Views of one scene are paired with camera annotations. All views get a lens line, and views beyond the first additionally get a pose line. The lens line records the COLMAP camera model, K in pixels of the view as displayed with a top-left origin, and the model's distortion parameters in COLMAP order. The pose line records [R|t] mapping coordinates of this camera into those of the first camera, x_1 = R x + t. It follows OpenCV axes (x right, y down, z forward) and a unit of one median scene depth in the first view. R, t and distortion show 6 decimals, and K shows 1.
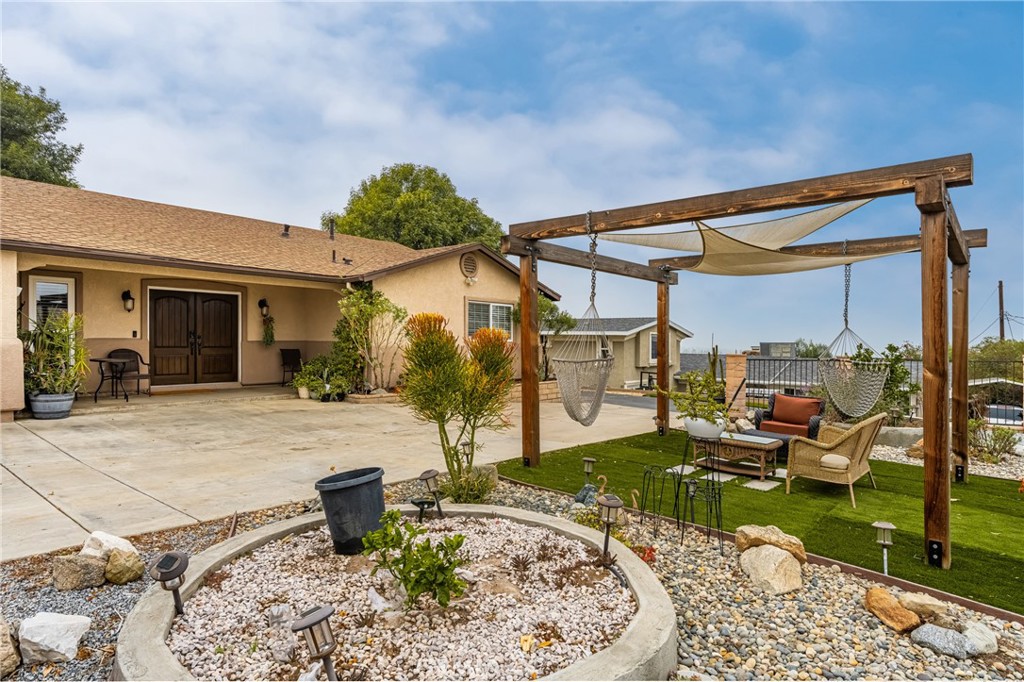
lens RADIAL K [[558.6, 0, 512.0], [0, 558.6, 341.0], [0, 0, 1]] dist [0.028047, -0.044568]
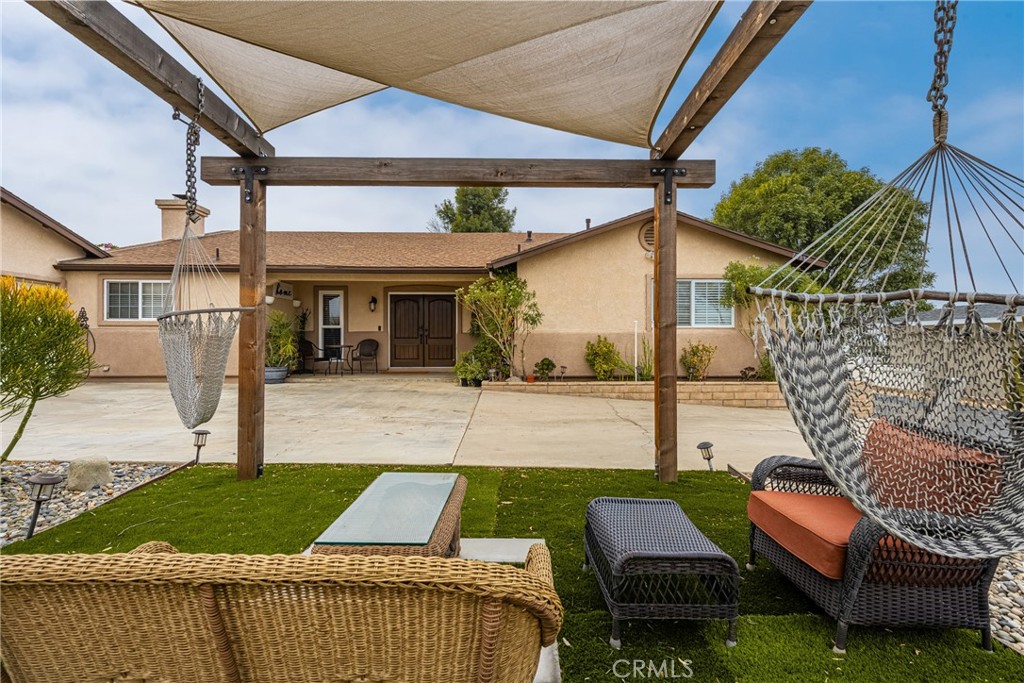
lens RADIAL K [[471.9, 0, 512.0], [0, 471.9, 341.5], [0, 0, 1]] dist [0.009272, -0.000041]
pose [[0.663810, -0.012668, -0.747794, 0.368670], [0.007478, 0.999919, -0.010301, 0.031457], [0.747864, 0.001246, 0.663851, 0.442903]]
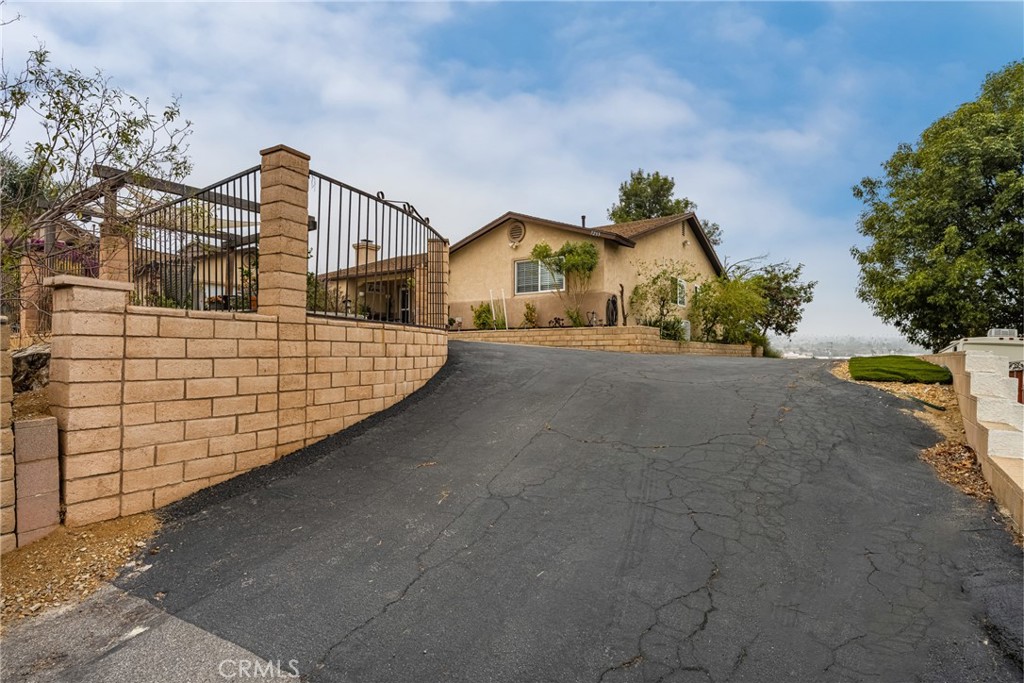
lens RADIAL K [[506.2, 0, 513.6], [0, 506.2, 345.2], [0, 0, 1]] dist [0.001113, -0.000076]
pose [[0.109320, -0.025472, -0.993680, 1.202834], [-0.000446, 0.999670, -0.025674, 0.163770], [0.994007, 0.003249, 0.109273, 1.040475]]
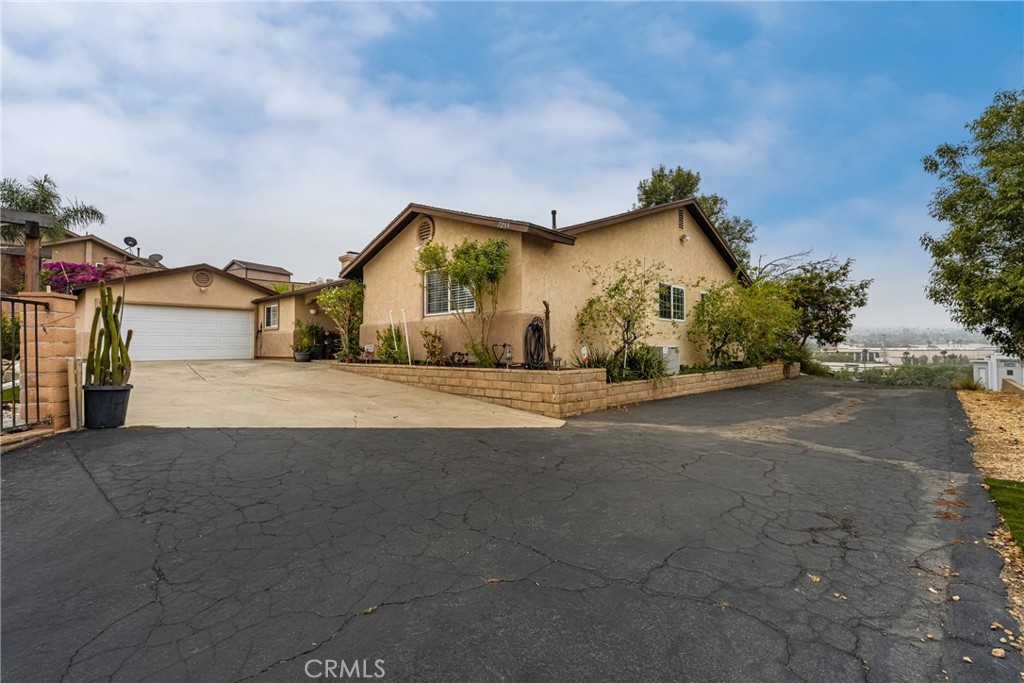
lens RADIAL K [[436.3, 0, 510.3], [0, 436.3, 343.2], [0, 0, 1]] dist [0.003695, 0.000134]
pose [[-0.037017, -0.019822, -0.999118, 0.734044], [0.006854, 0.999775, -0.020089, 0.069749], [0.999291, -0.007592, -0.036873, 1.381222]]
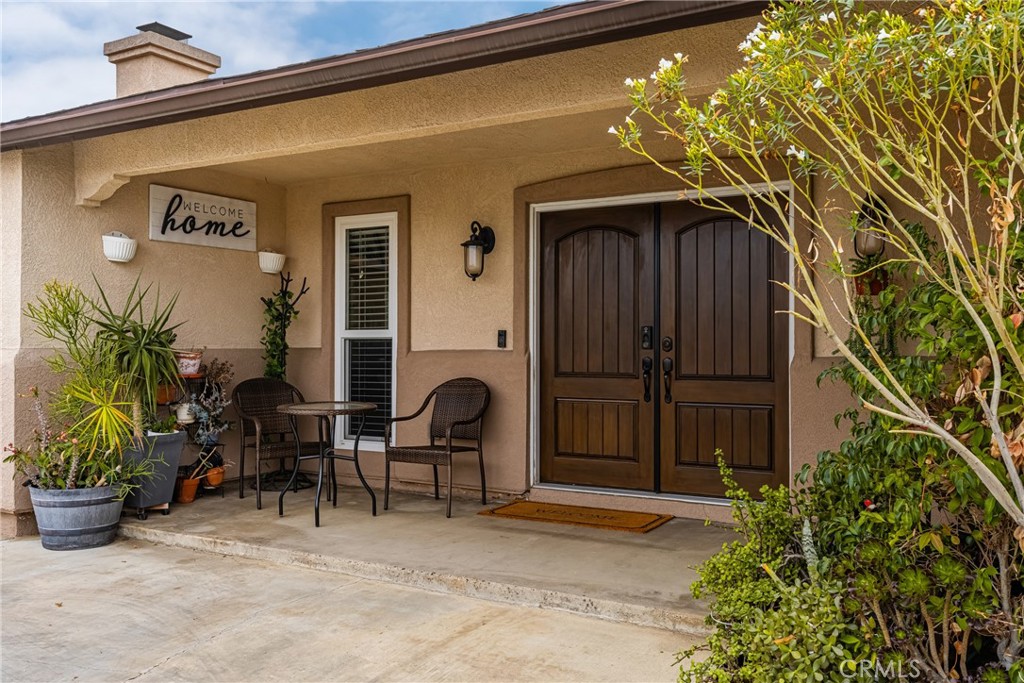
lens RADIAL K [[890.9, 0, 512.0], [0, 890.9, 341.5], [0, 0, 1]] dist [0.004242, -0.000264]
pose [[0.182027, -0.021239, -0.983064, -0.085059], [-0.001838, 0.999758, -0.021940, 0.002271], [0.983292, 0.005801, 0.181944, 0.832128]]
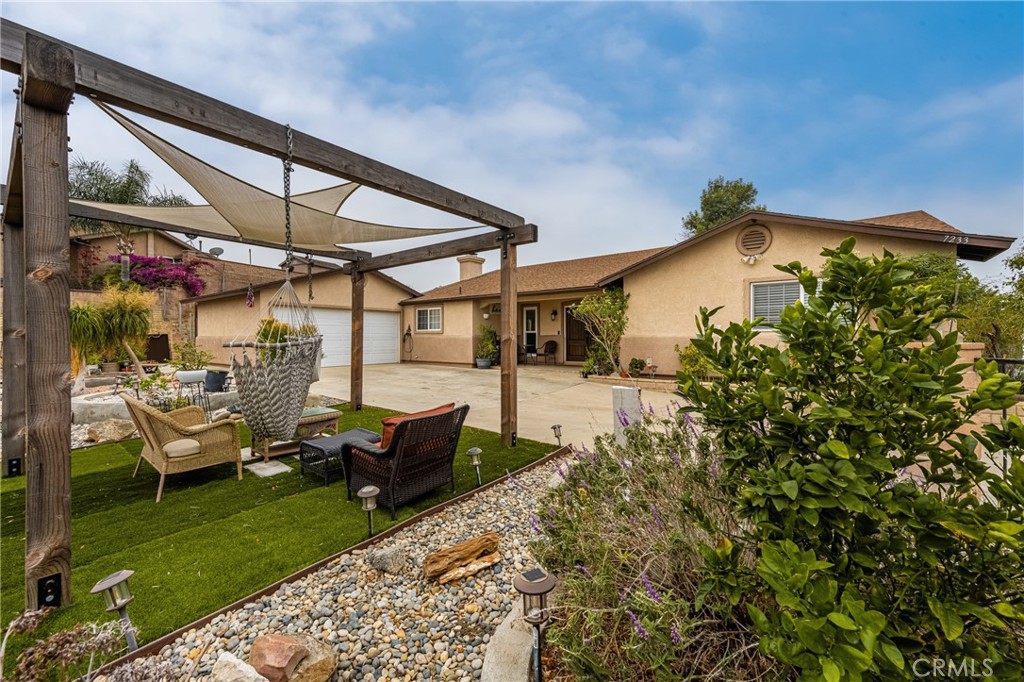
lens RADIAL K [[402.6, 0, 512.0], [0, 402.6, 341.0], [0, 0, 1]] dist [0.002749, 0.000469]
pose [[0.044440, -0.006106, -0.998993, 0.610620], [0.000692, 0.999981, -0.006081, 0.021604], [0.999012, -0.000421, 0.044443, 0.726500]]
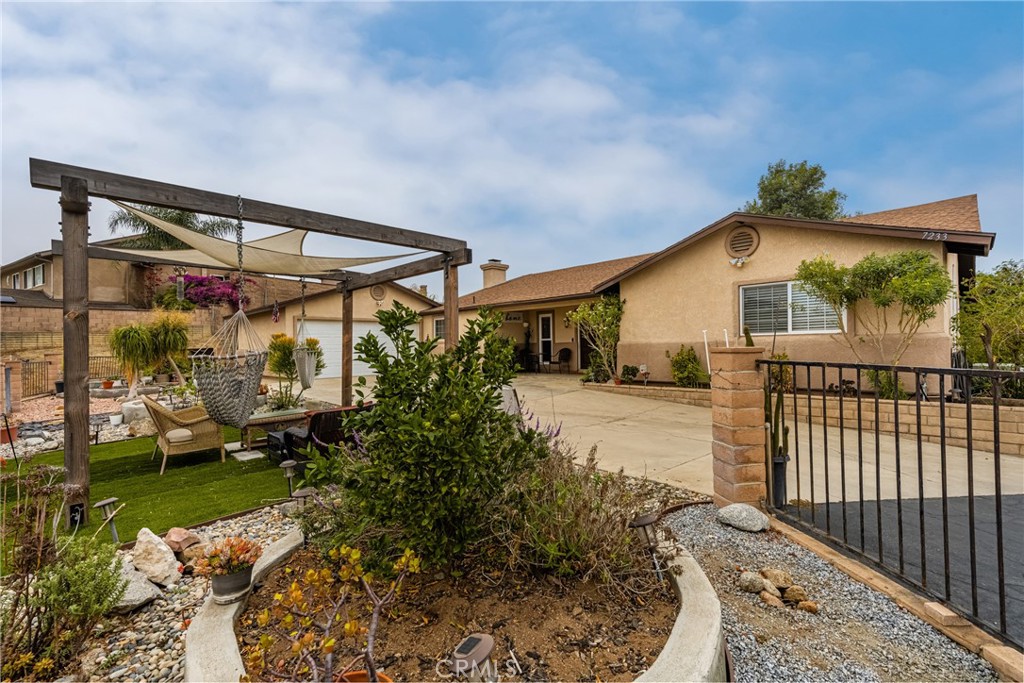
lens RADIAL K [[436.3, 0, 510.3], [0, 436.3, 343.2], [0, 0, 1]] dist [0.003695, 0.000134]
pose [[-0.089228, -0.018927, -0.995831, 0.698668], [0.016438, 0.999655, -0.020473, 0.022015], [0.995876, -0.018196, -0.088886, 0.855120]]
